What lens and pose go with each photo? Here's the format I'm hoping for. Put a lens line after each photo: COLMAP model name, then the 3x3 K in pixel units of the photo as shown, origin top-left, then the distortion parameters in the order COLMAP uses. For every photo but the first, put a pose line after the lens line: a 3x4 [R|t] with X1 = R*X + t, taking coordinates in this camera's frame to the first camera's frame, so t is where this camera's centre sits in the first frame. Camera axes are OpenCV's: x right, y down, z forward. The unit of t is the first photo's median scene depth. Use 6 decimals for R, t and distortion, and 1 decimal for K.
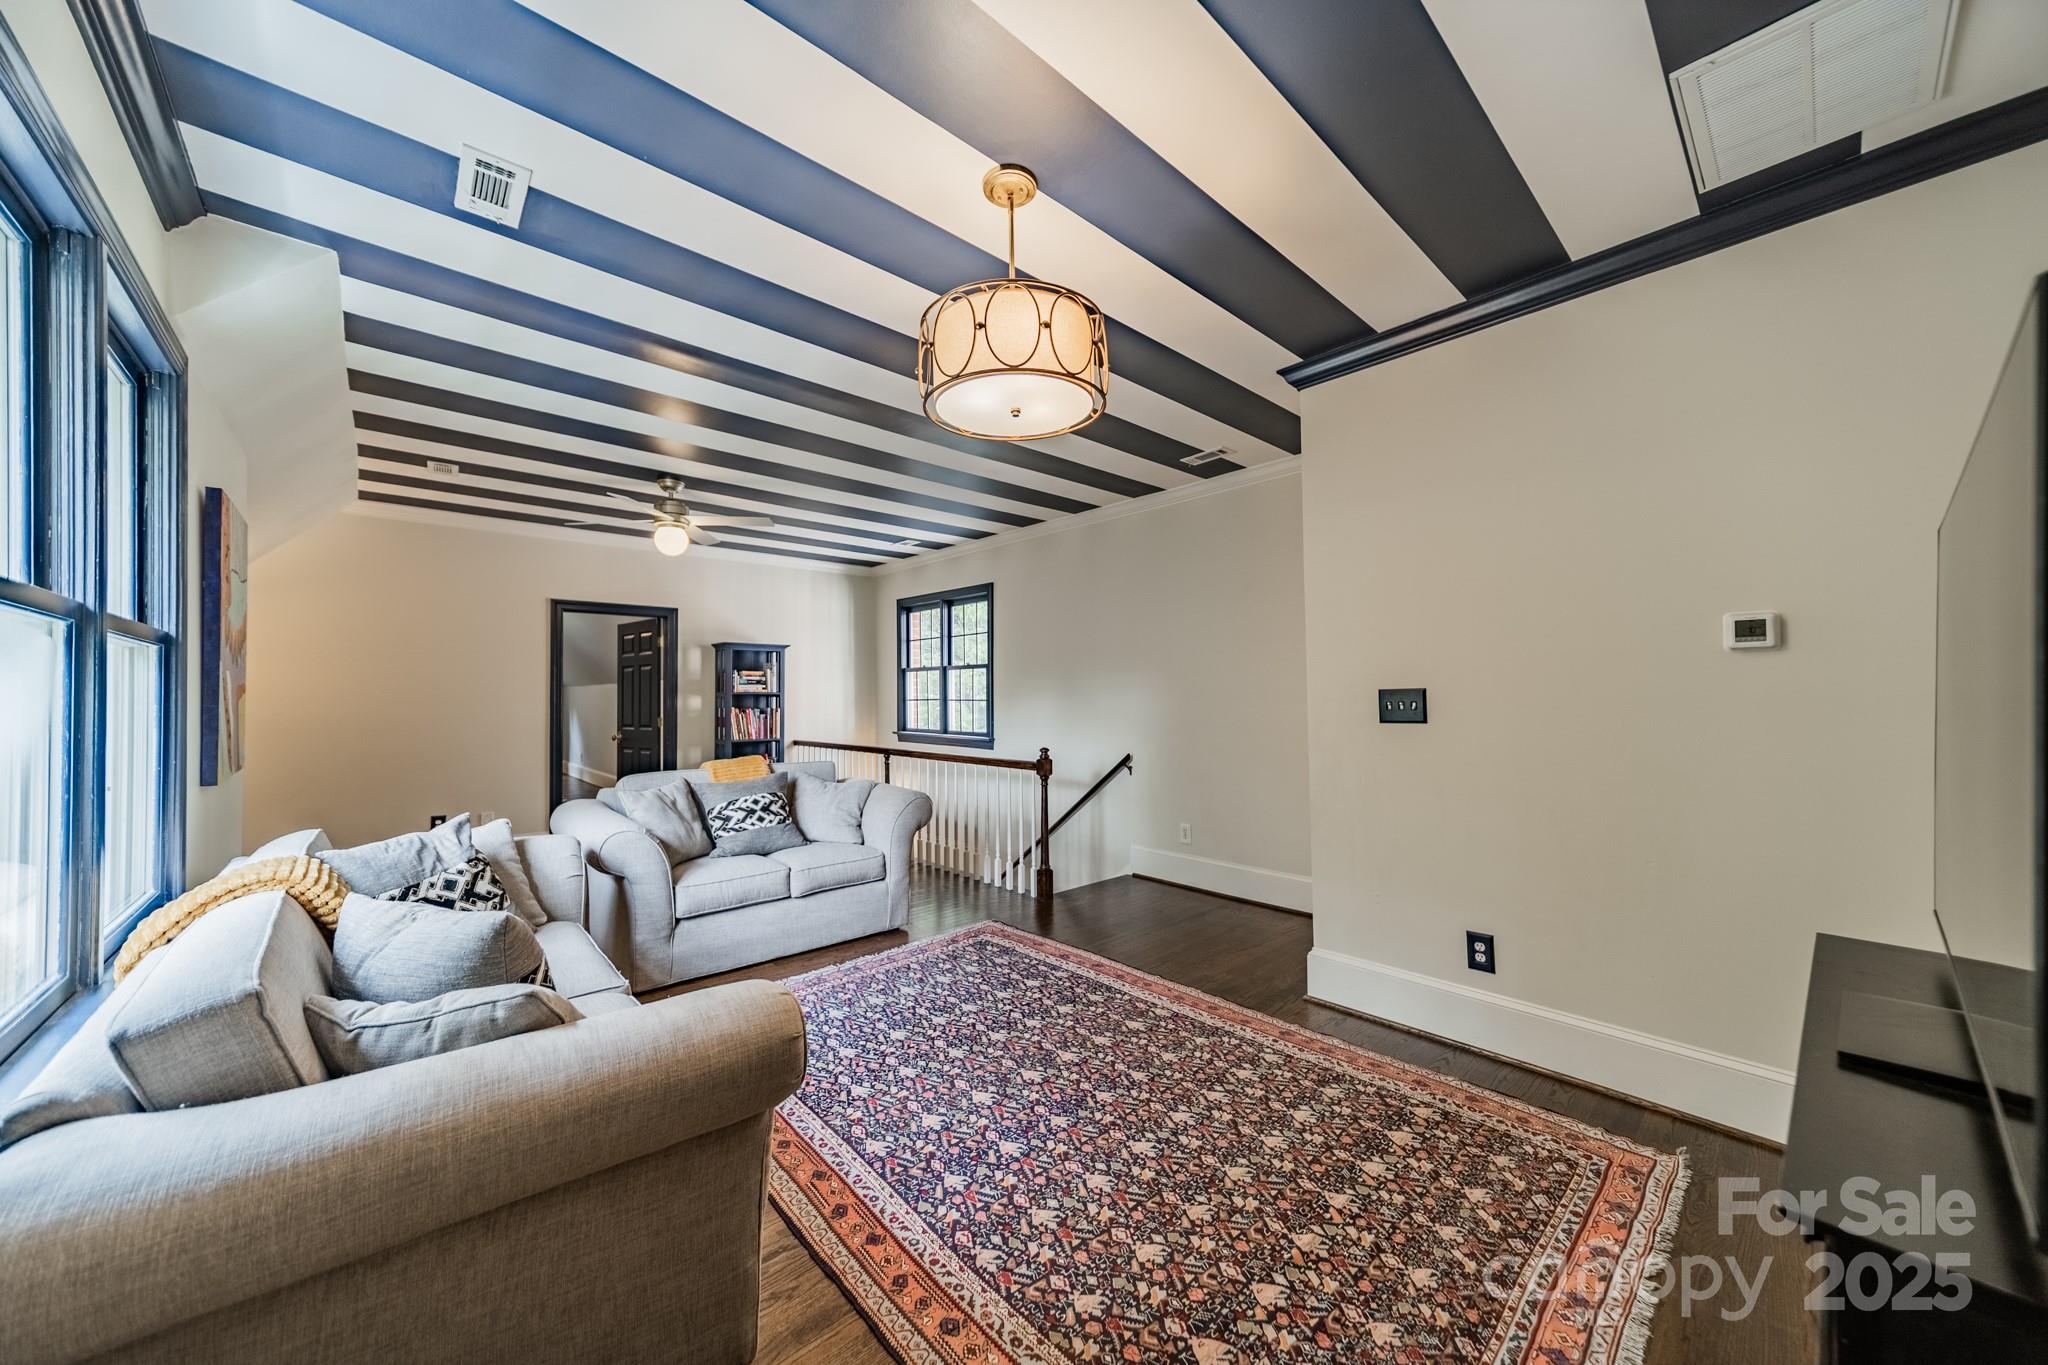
lens RADIAL K [[726.7, 0, 1025.8], [0, 726.7, 693.2], [0, 0, 1]] dist [0.007926, 0.000412]
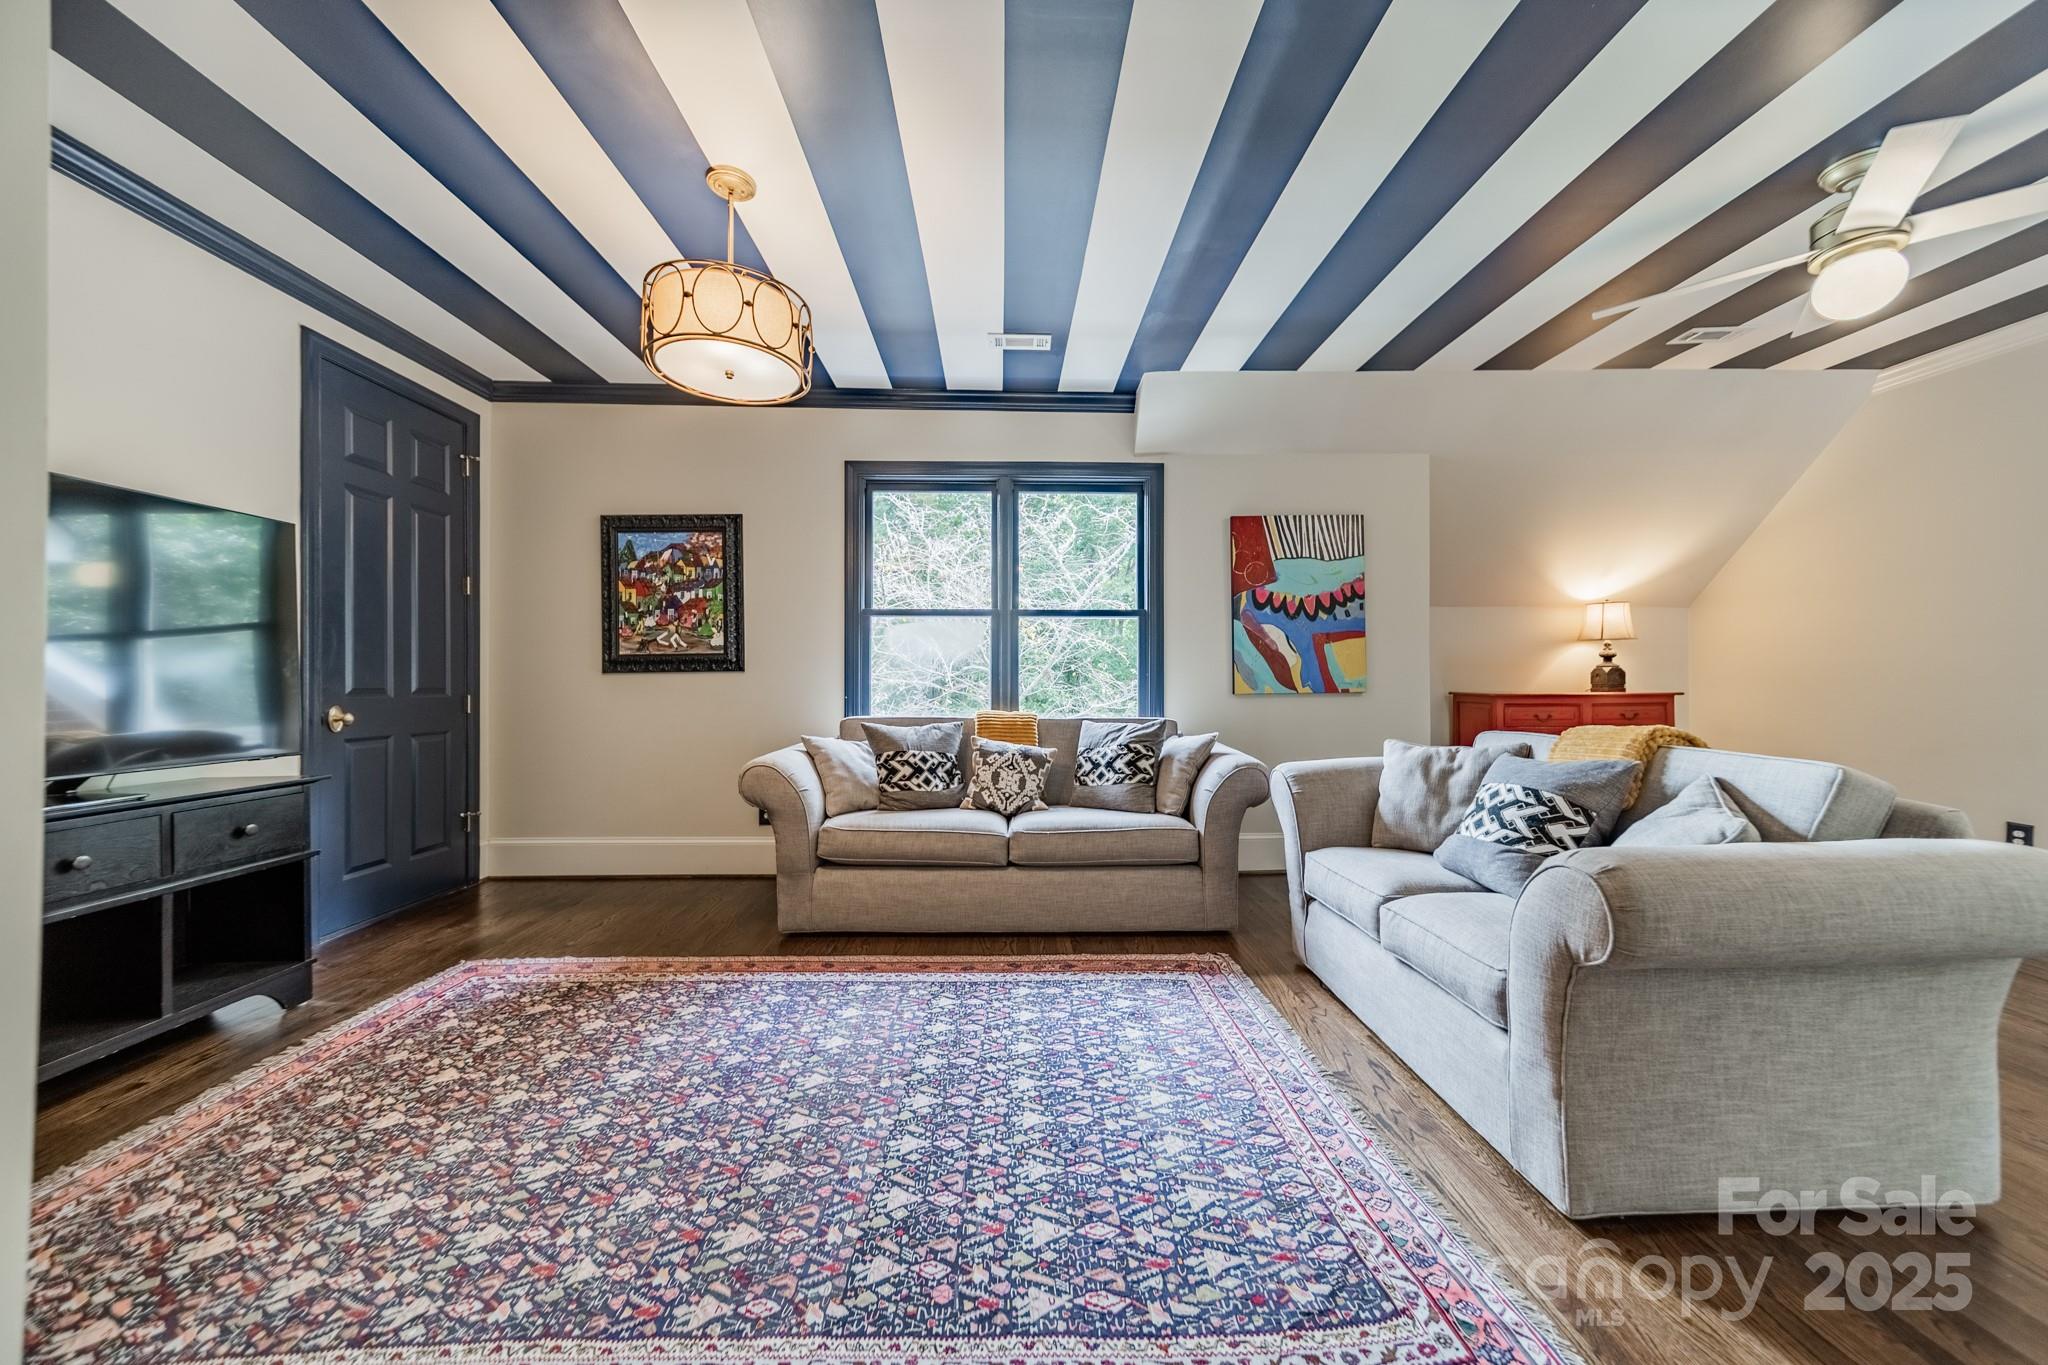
lens RADIAL K [[726.7, 0, 1024.0], [0, 726.7, 675.6], [0, 0, 1]] dist [0.007926, 0.000412]
pose [[-0.651272, 0.000932, -0.758843, 0.482797], [0.008380, 0.999947, -0.005963, 0.095109], [0.758798, -0.010242, -0.651246, 1.779384]]
